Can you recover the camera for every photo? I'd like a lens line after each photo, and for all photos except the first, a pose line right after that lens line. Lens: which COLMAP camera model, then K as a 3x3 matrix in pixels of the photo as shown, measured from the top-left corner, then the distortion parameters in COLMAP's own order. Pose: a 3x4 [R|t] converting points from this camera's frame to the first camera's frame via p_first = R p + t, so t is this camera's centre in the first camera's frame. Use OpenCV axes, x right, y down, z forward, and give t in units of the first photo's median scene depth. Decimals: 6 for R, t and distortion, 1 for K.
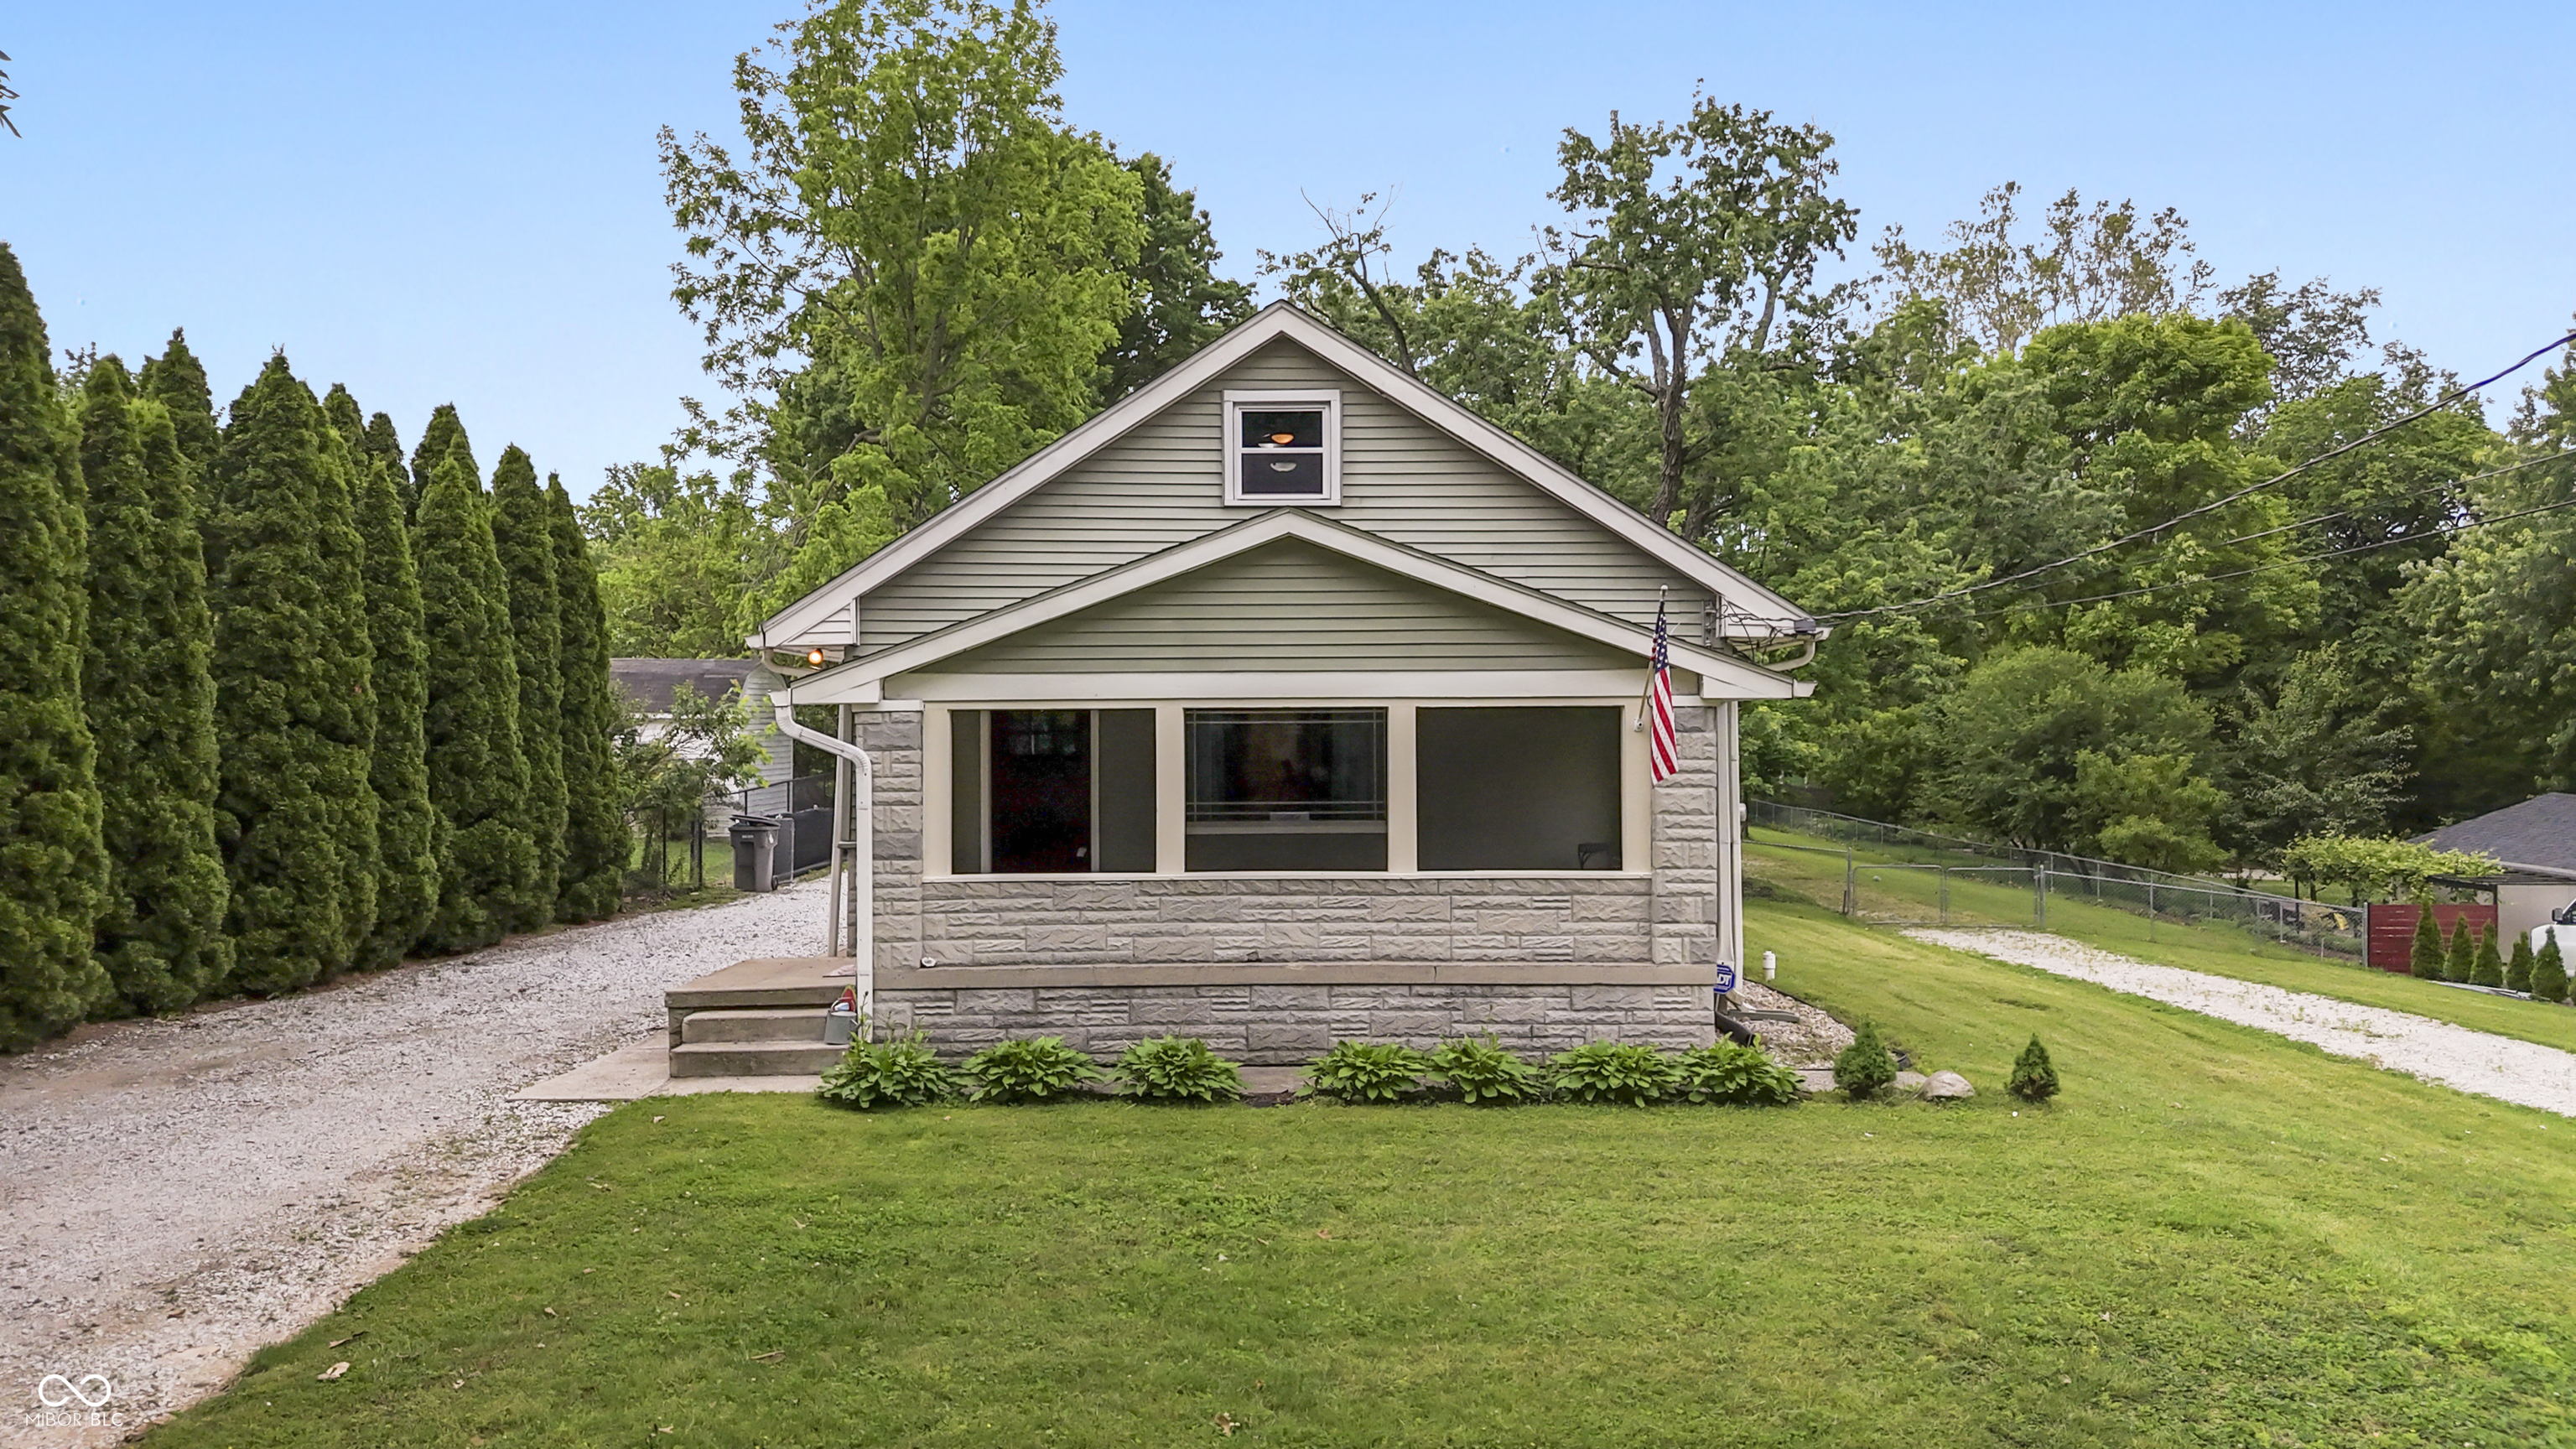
lens RADIAL K [[1921.2, 0, 1296.0], [0, 1921.2, 725.8], [0, 0, 1]] dist [0.072669, -0.071302]
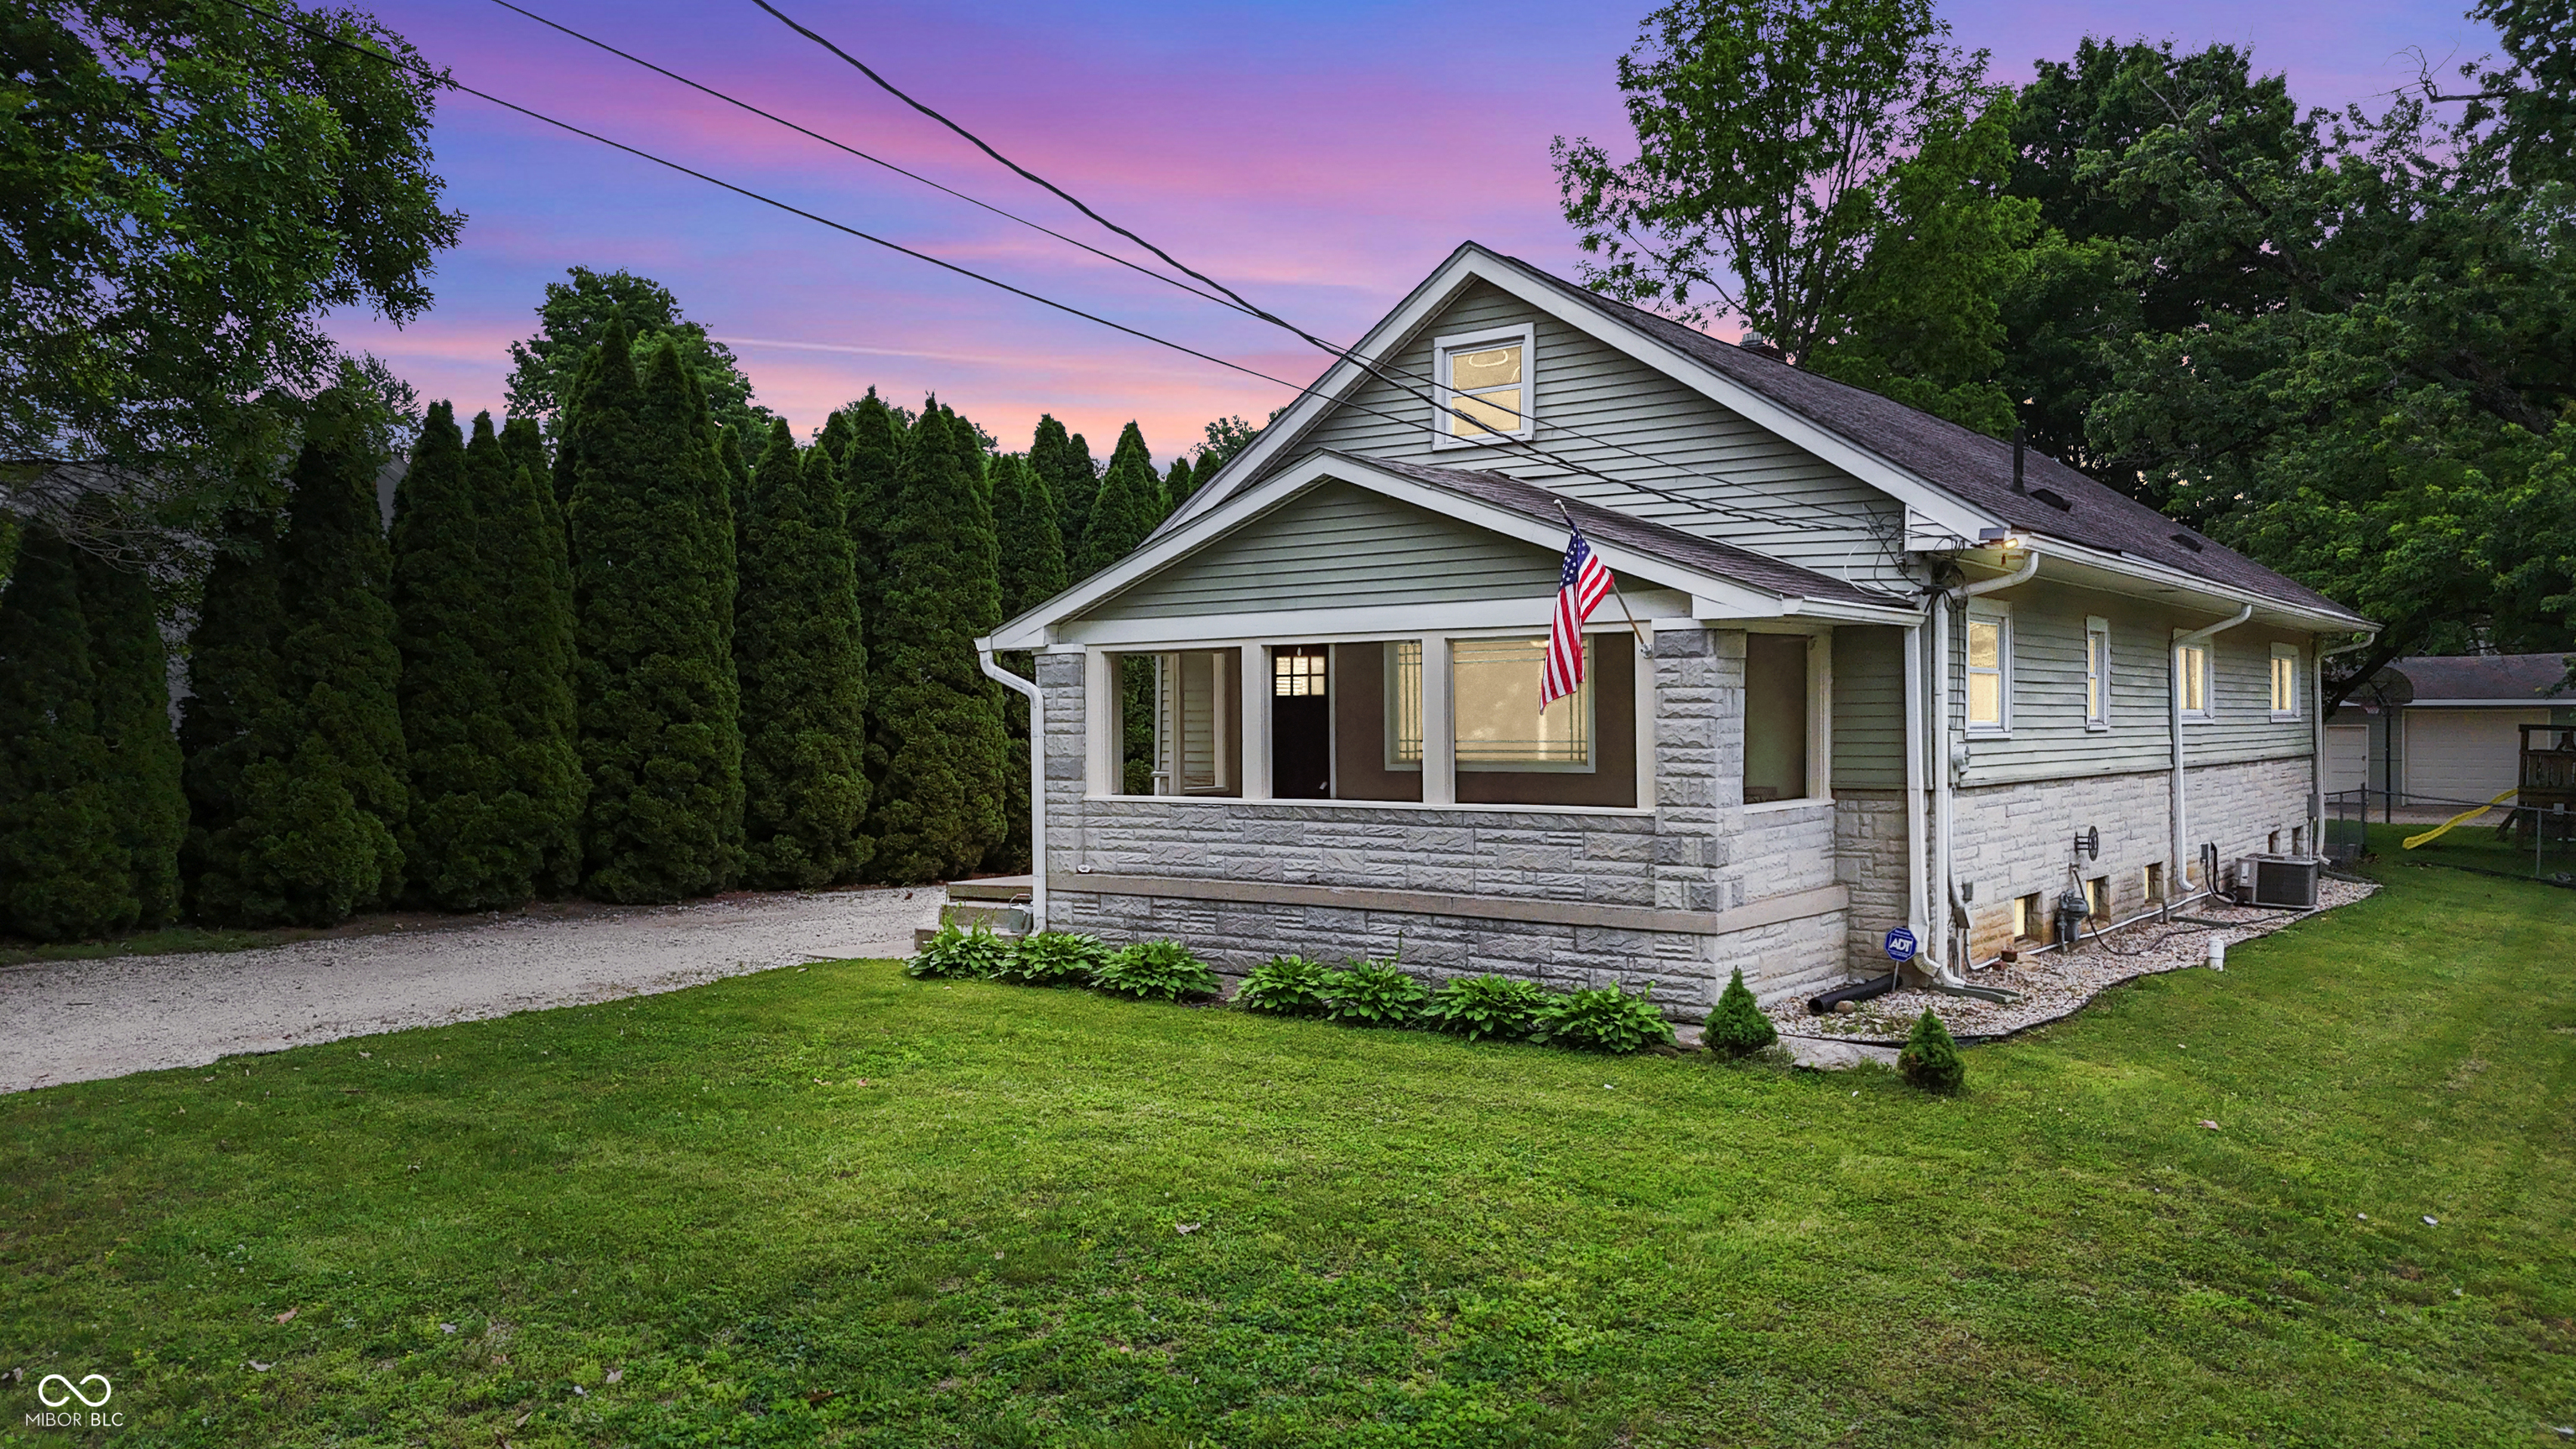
lens RADIAL K [[1921.2, 0, 1288.9], [0, 1921.2, 729.8], [0, 0, 1]] dist [0.072669, -0.071302]
pose [[0.793554, 0.003079, -0.608492, 0.528854], [0.003399, 0.999949, 0.009493, 0.024441], [0.608490, -0.009601, 0.793503, 0.137132]]
